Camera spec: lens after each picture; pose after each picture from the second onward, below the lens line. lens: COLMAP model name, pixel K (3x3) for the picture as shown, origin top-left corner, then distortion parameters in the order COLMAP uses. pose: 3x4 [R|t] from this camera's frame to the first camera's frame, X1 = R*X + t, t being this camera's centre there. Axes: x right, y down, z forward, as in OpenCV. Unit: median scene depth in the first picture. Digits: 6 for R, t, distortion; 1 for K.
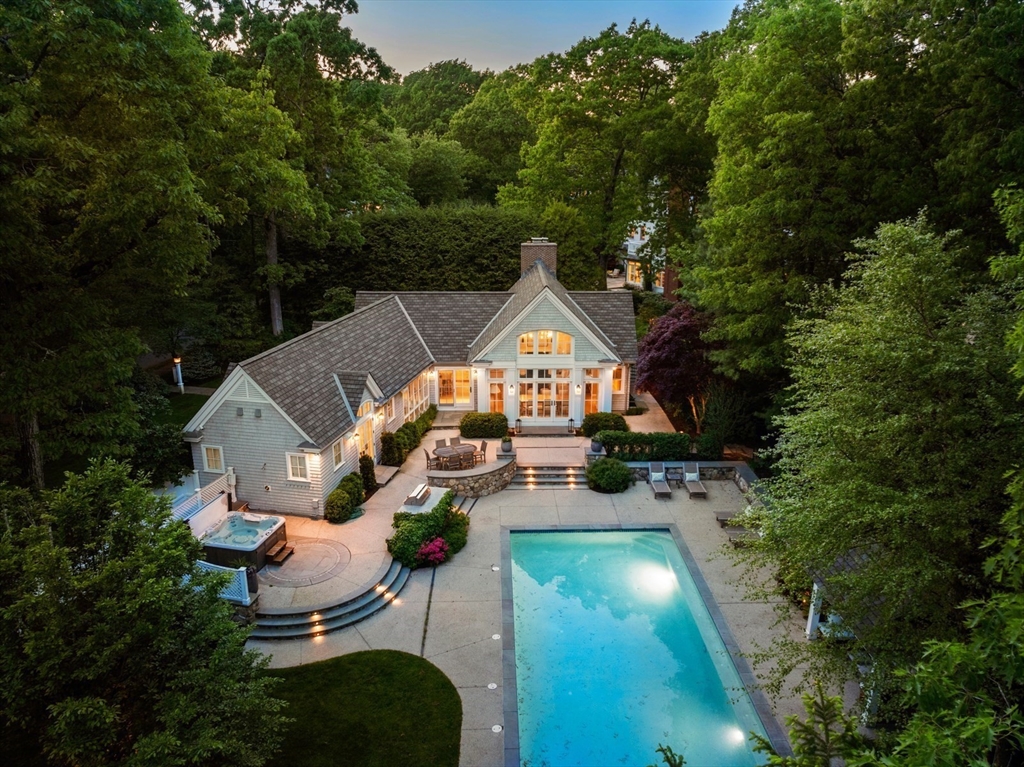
lens RADIAL K [[709.3, 0, 512.0], [0, 709.3, 383.5], [0, 0, 1]] dist [-0.061606, -0.000441]
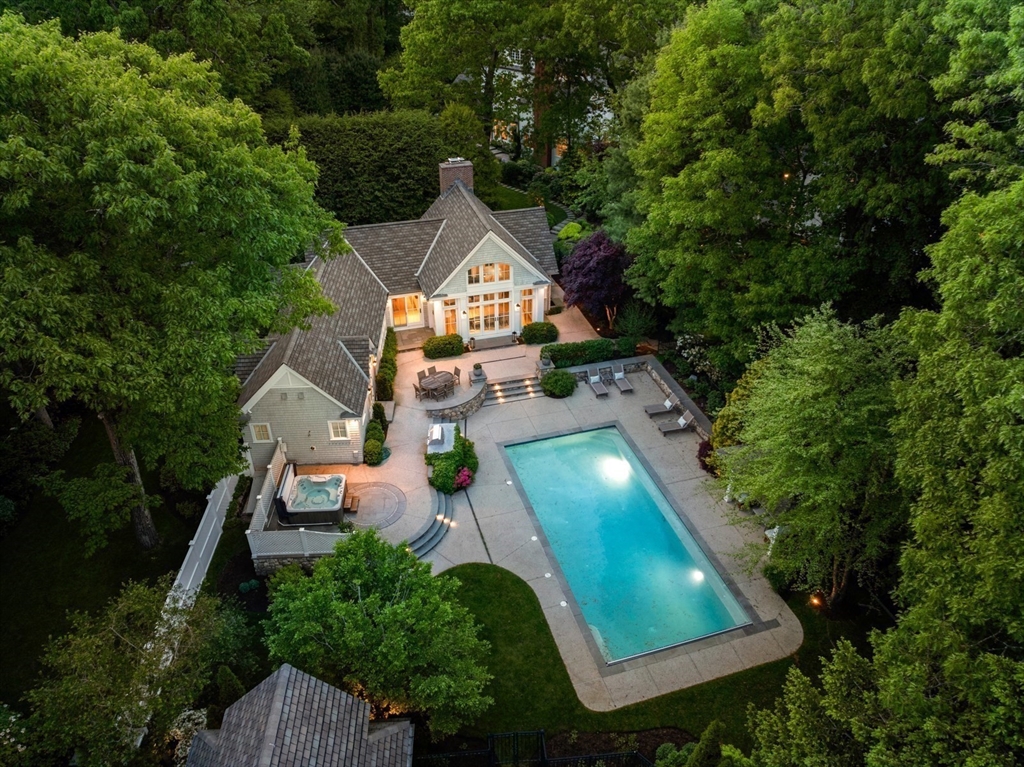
lens RADIAL K [[709.3, 0, 512.0], [0, 709.3, 383.5], [0, 0, 1]] dist [-0.061606, -0.000441]
pose [[0.964215, -0.147512, 0.220294, -0.227407], [0.077359, 0.951299, 0.298407, -0.258539], [-0.253584, -0.270687, 0.928668, -0.179461]]
